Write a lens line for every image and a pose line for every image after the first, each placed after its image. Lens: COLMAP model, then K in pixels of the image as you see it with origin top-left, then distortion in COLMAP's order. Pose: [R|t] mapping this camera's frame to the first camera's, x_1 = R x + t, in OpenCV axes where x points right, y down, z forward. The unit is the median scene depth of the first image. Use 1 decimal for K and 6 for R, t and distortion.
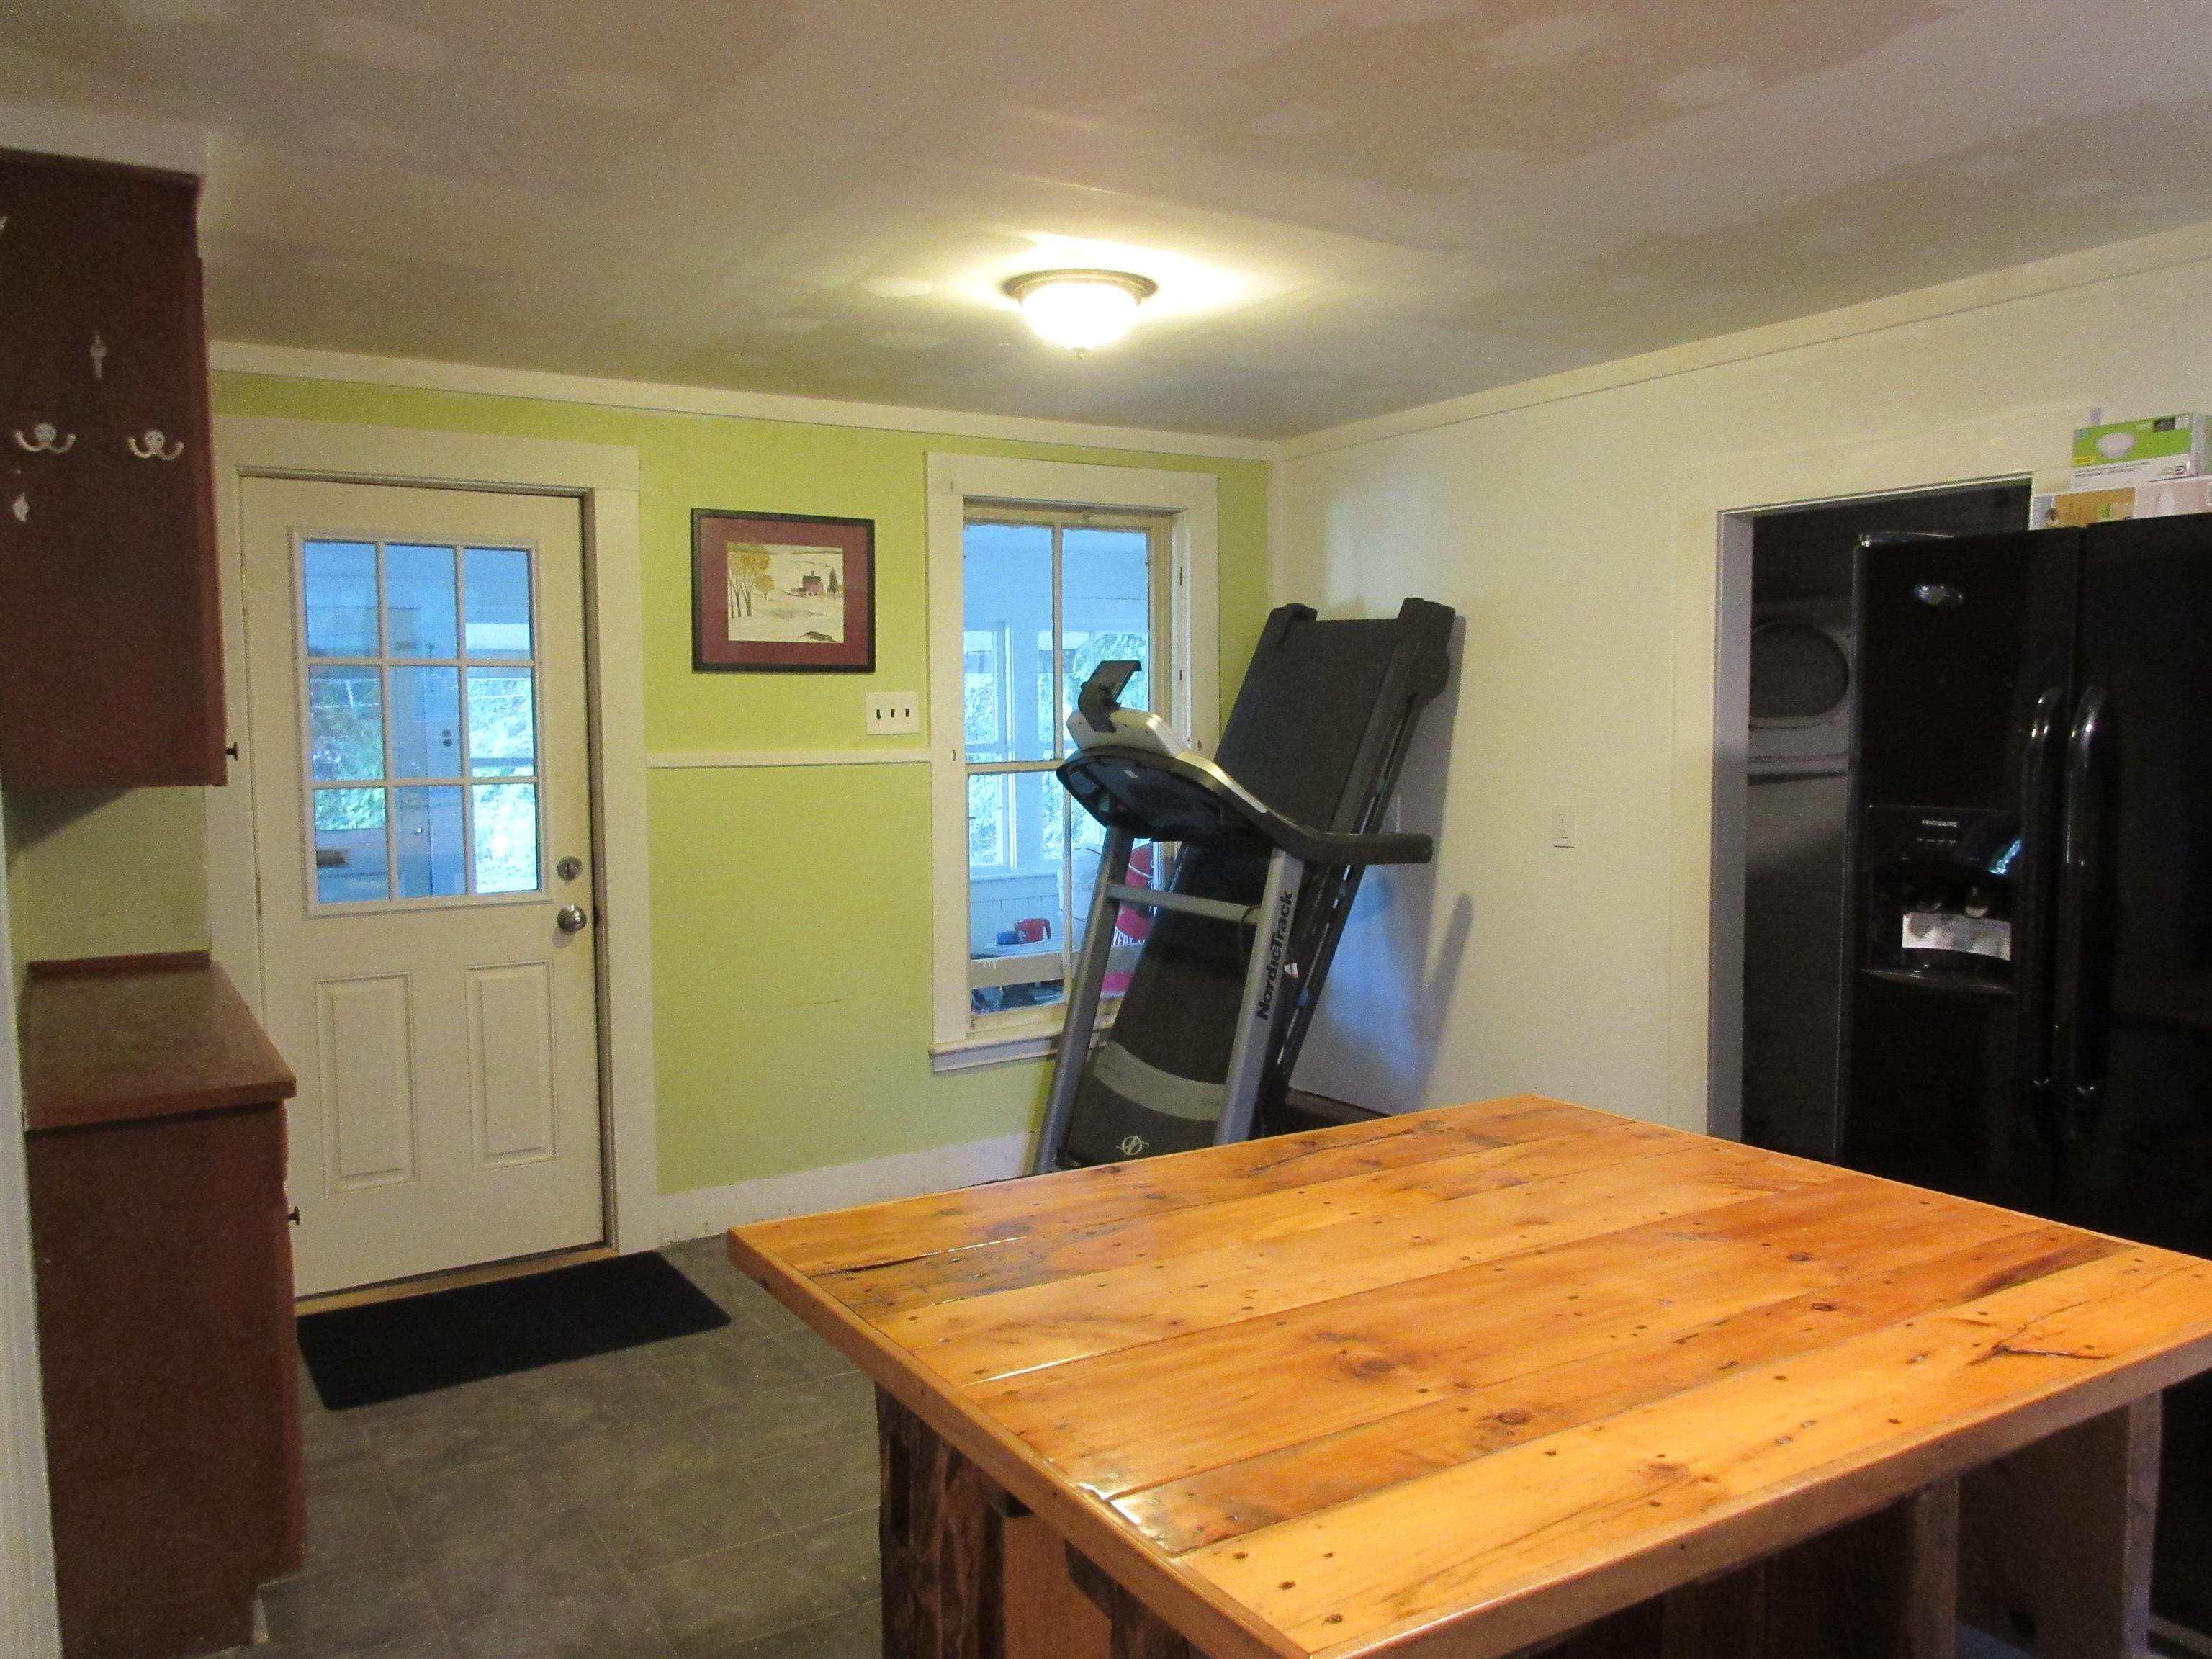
lens RADIAL K [[1636.4, 0, 1089.2], [0, 1636.4, 828.8], [0, 0, 1]] dist [-0.002312, 0.002043]
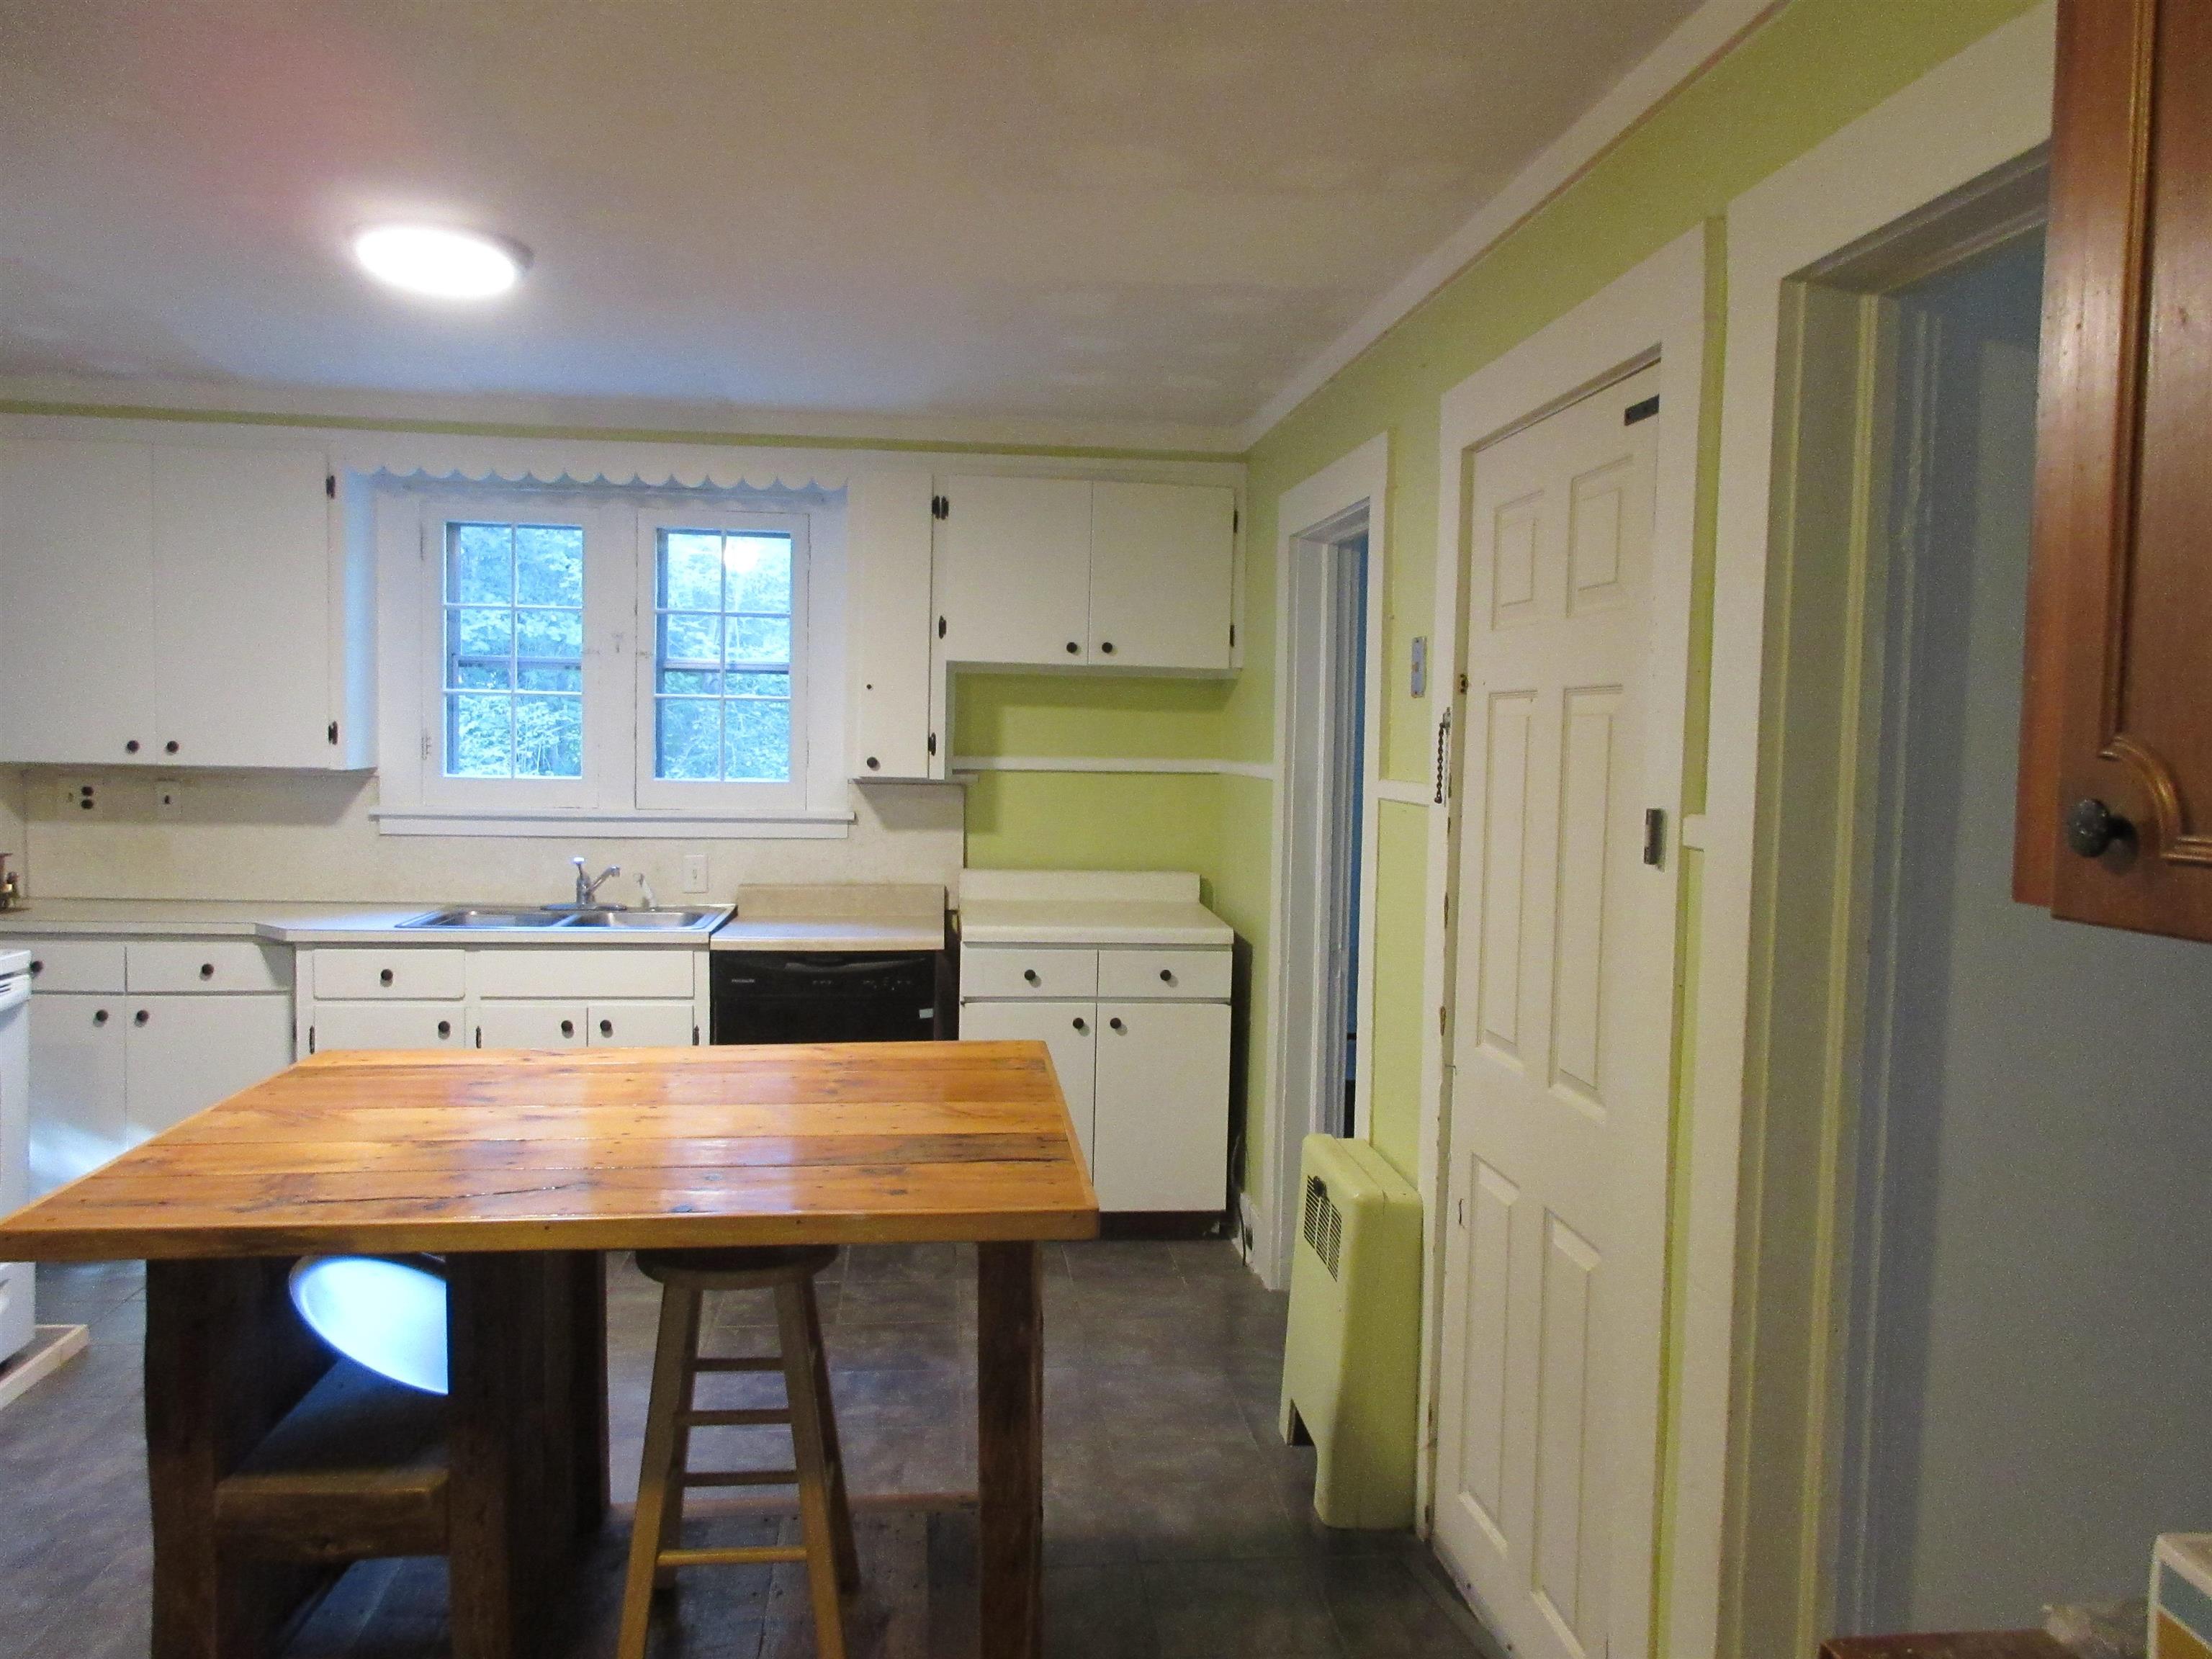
lens RADIAL K [[1636.4, 0, 1087.8], [0, 1636.4, 824.2], [0, 0, 1]] dist [-0.002312, 0.002043]
pose [[-0.899096, -0.027643, 0.436879, -0.684503], [0.021709, 0.993960, 0.107570, -0.121885], [-0.437214, 0.106200, -0.893065, 1.962014]]
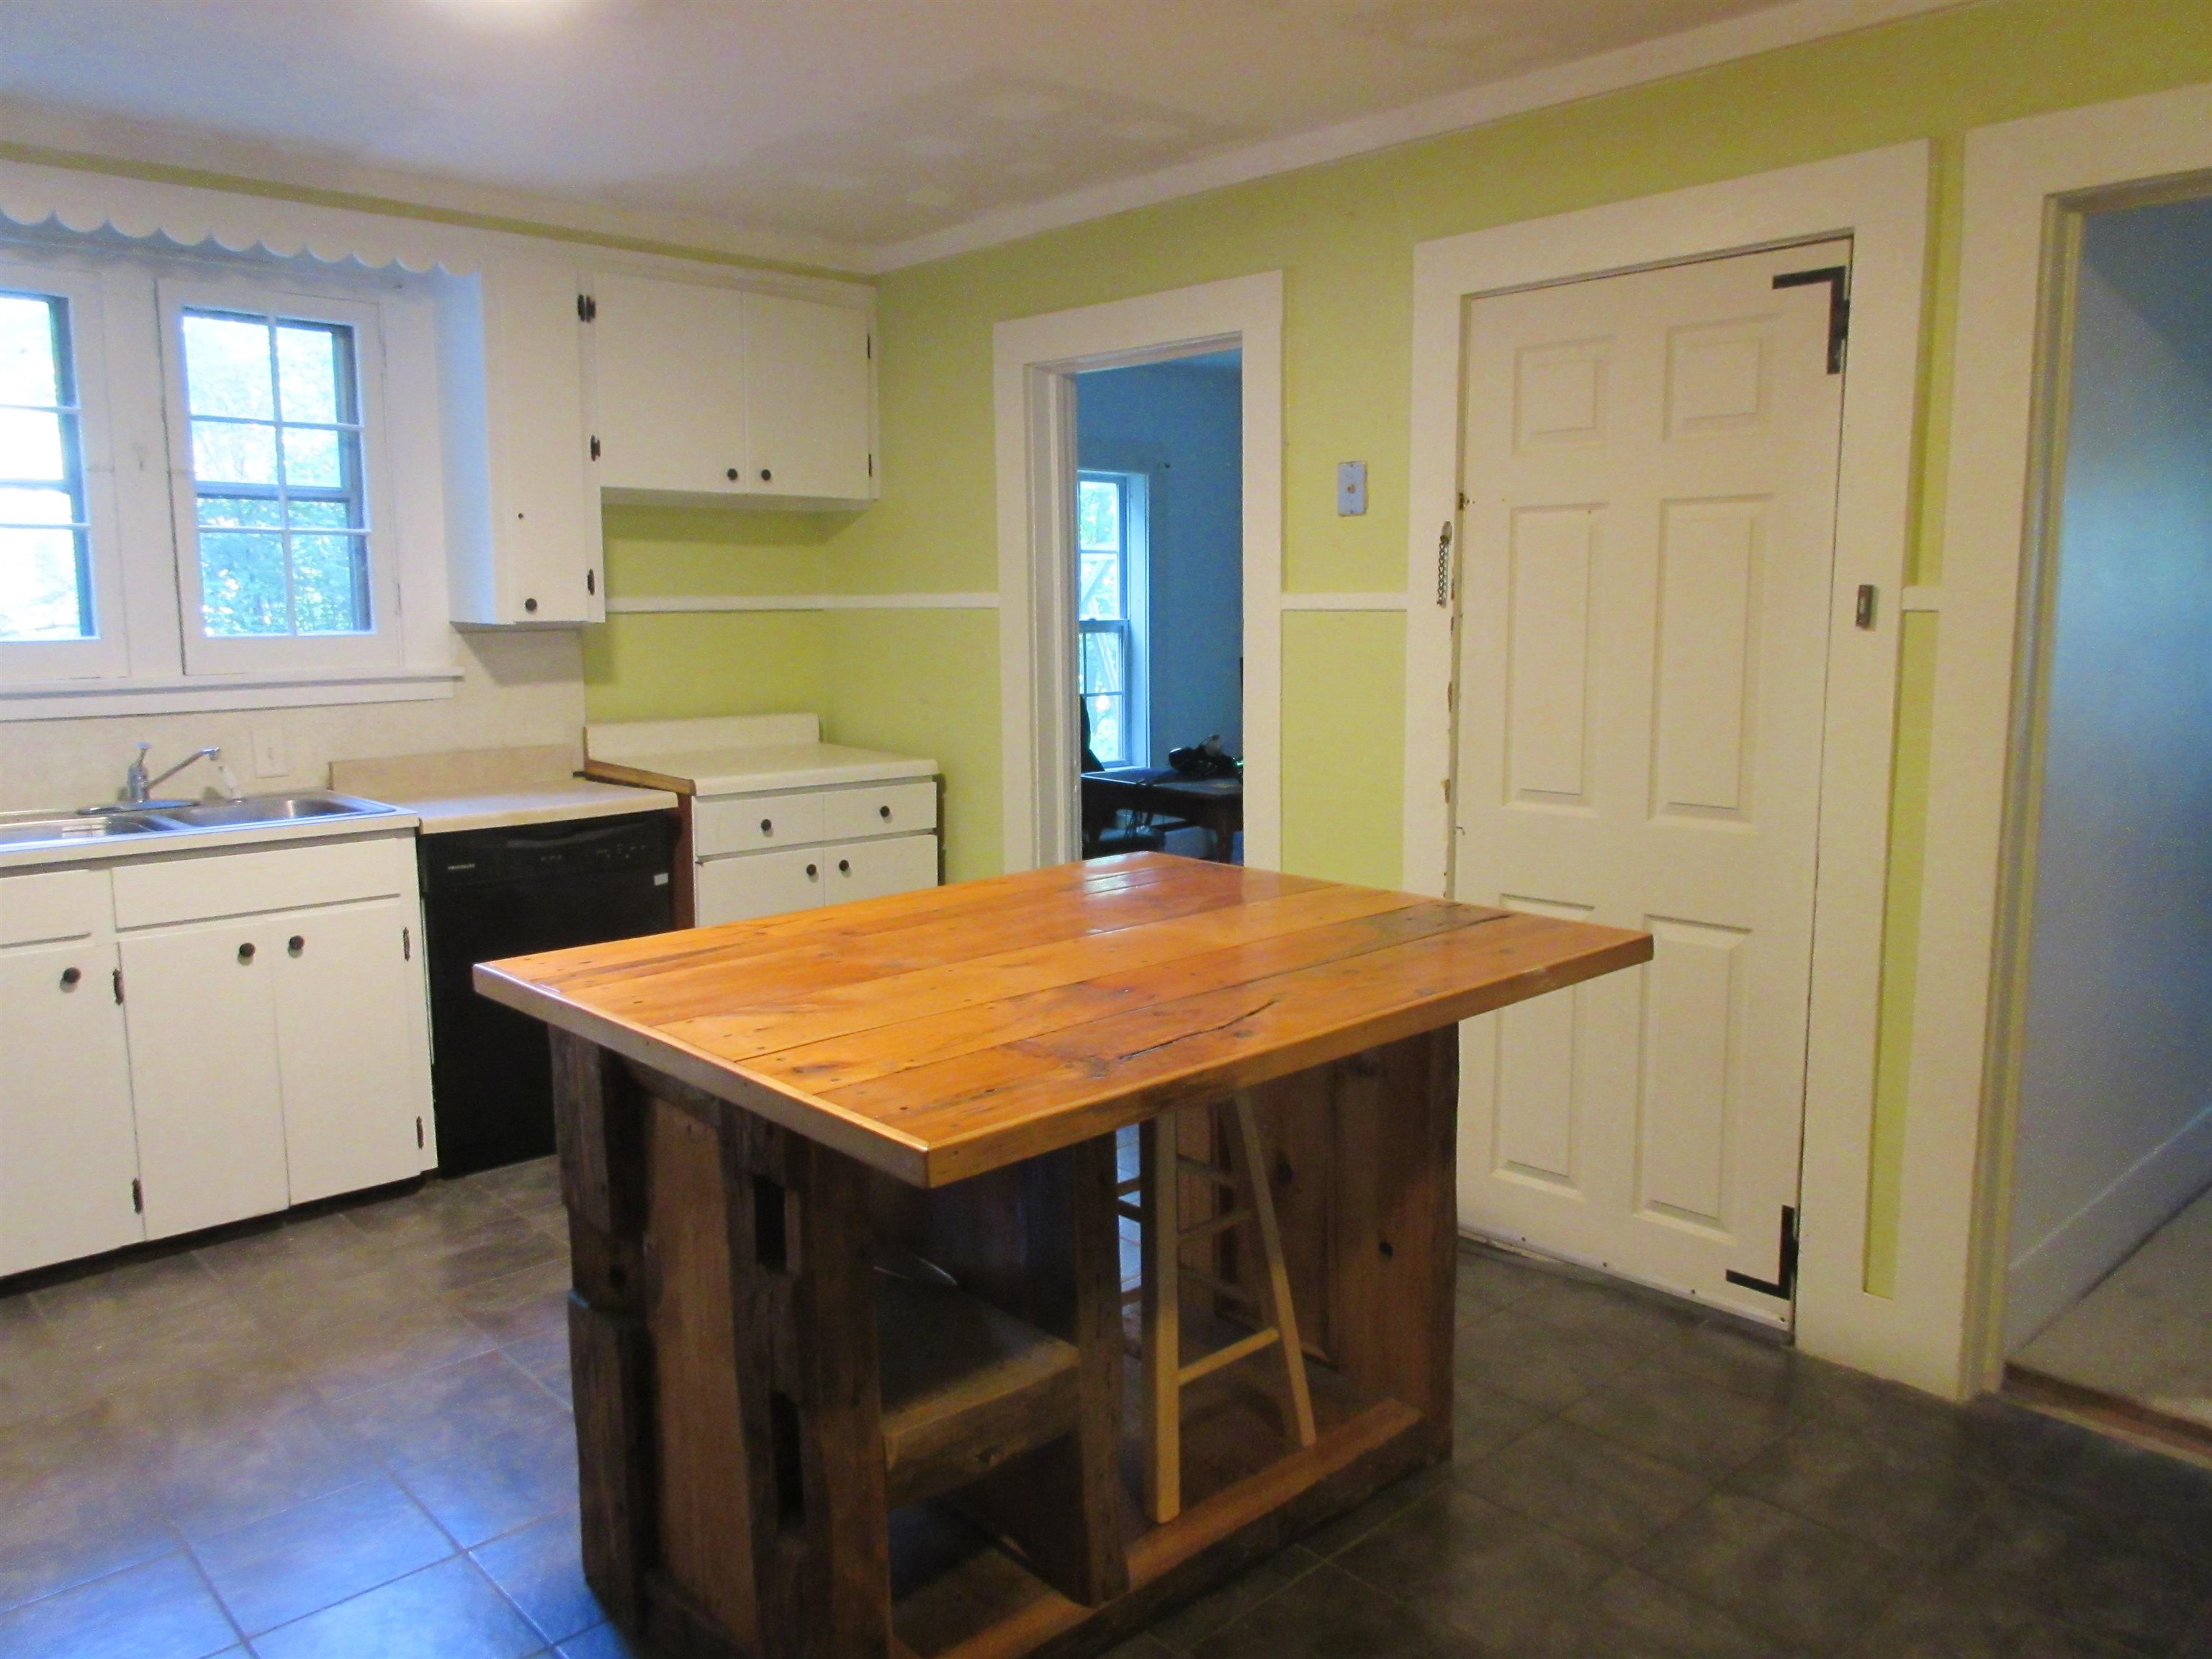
lens RADIAL K [[1636.4, 0, 1096.4], [0, 1636.4, 829.9], [0, 0, 1]] dist [-0.002312, 0.002043]
pose [[-0.981197, 0.047571, -0.187054, 0.439815], [0.008423, 0.978781, 0.204737, -0.097458], [0.192825, 0.199312, -0.960778, 2.146952]]
